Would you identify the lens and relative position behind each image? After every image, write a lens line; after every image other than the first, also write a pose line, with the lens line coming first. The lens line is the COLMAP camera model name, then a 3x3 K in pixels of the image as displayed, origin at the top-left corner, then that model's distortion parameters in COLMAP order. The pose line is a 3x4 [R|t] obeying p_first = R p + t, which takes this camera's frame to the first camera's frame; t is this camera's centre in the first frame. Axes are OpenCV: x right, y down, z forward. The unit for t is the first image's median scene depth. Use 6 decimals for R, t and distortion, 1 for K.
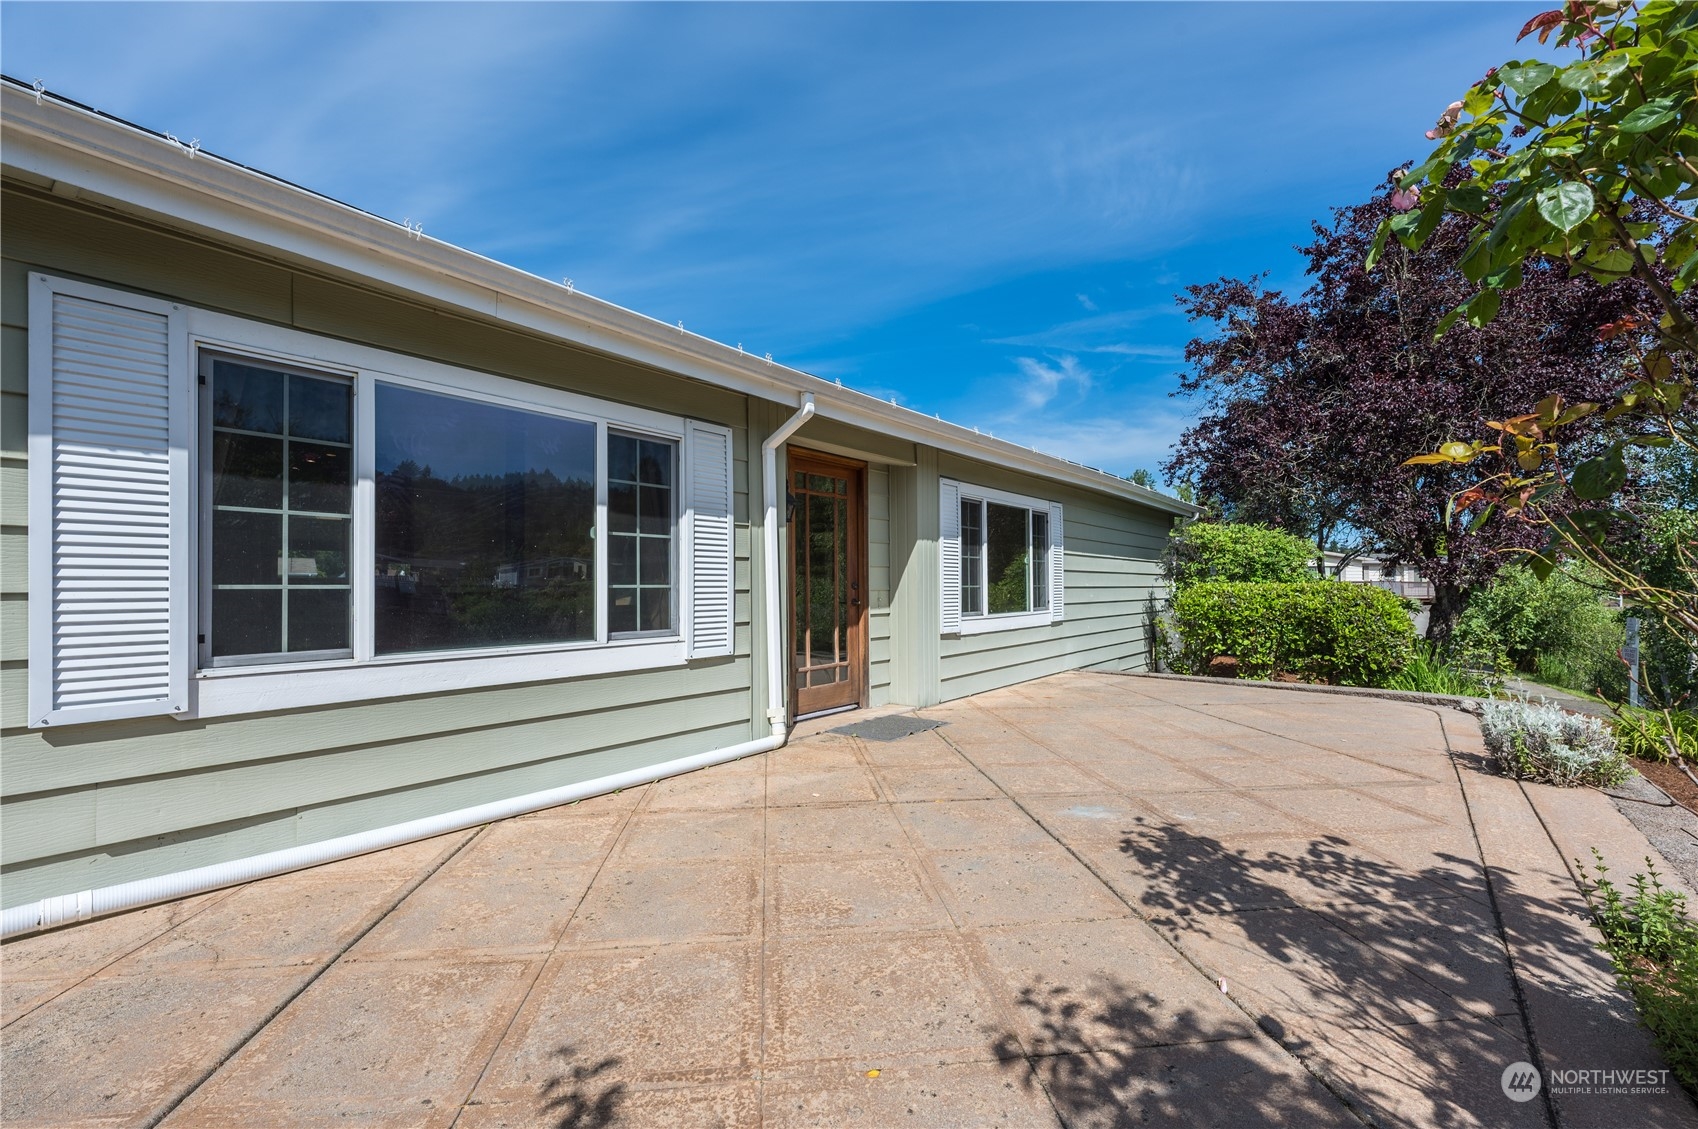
lens RADIAL K [[671.4, 0, 849.0], [0, 671.4, 564.5], [0, 0, 1]] dist [-0.000607, 0.000066]
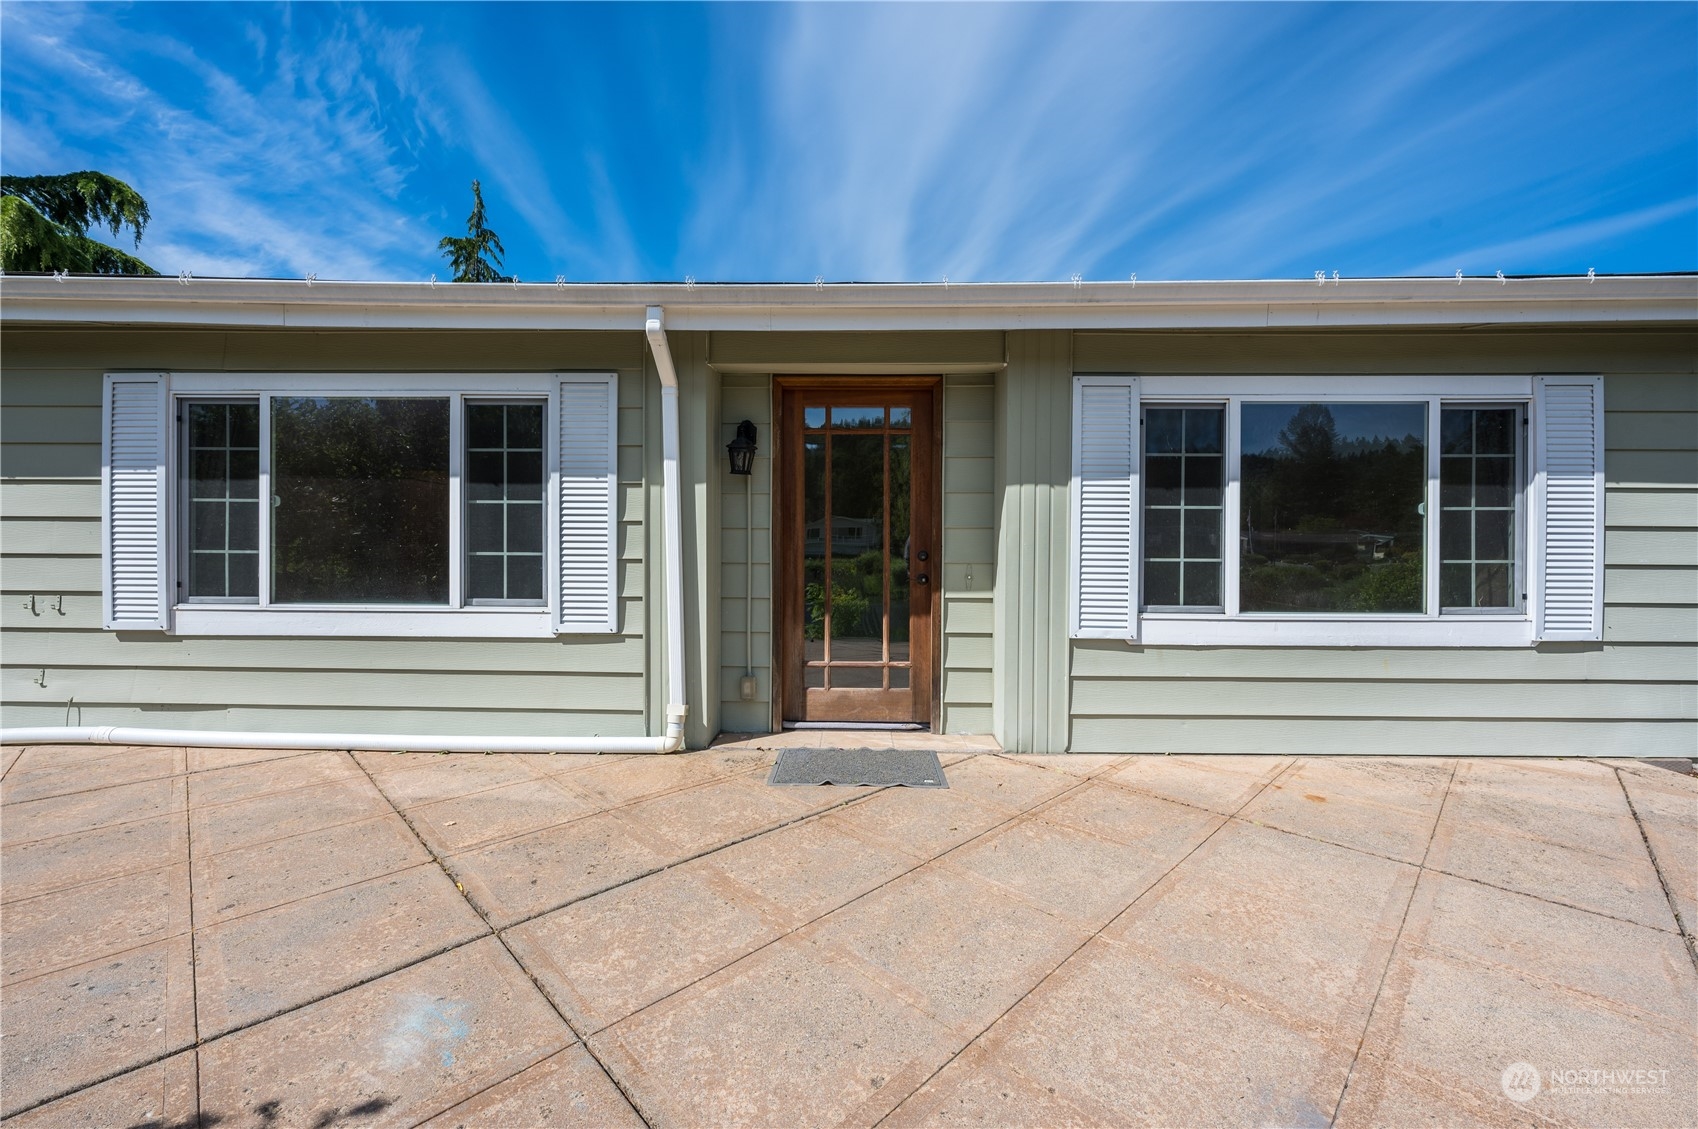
lens RADIAL K [[650.1, 0, 816.8], [0, 650.1, 550.0], [0, 0, 1]] dist [-0.001128, -0.000036]
pose [[0.634213, 0.003947, -0.773148, 0.683231], [0.016157, 0.999701, 0.018357, 0.015307], [0.772989, -0.024134, 0.633960, 0.706870]]
